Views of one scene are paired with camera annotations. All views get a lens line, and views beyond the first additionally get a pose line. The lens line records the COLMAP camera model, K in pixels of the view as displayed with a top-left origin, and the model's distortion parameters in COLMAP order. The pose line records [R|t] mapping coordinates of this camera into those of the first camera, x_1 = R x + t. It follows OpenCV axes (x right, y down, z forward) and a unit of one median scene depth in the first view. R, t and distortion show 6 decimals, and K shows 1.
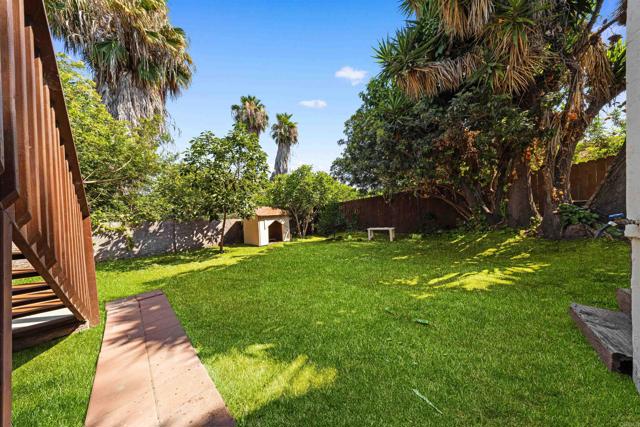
lens RADIAL K [[188.0, 0, 319.1], [0, 188.0, 209.2], [0, 0, 1]] dist [0.001359, 0.000065]
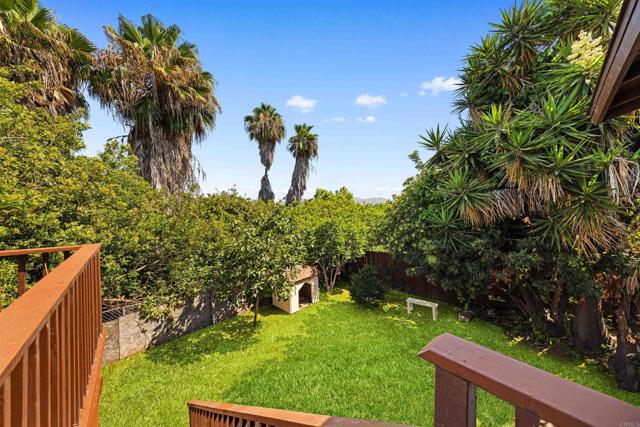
lens RADIAL K [[215.8, 0, 318.1], [0, 215.8, 212.5], [0, 0, 1]] dist [-0.000741, -0.000162]
pose [[0.996768, 0.011959, -0.079437, -0.068734], [-0.011623, 0.999921, 0.004692, -0.236617], [0.079487, -0.003753, 0.996829, -0.060591]]
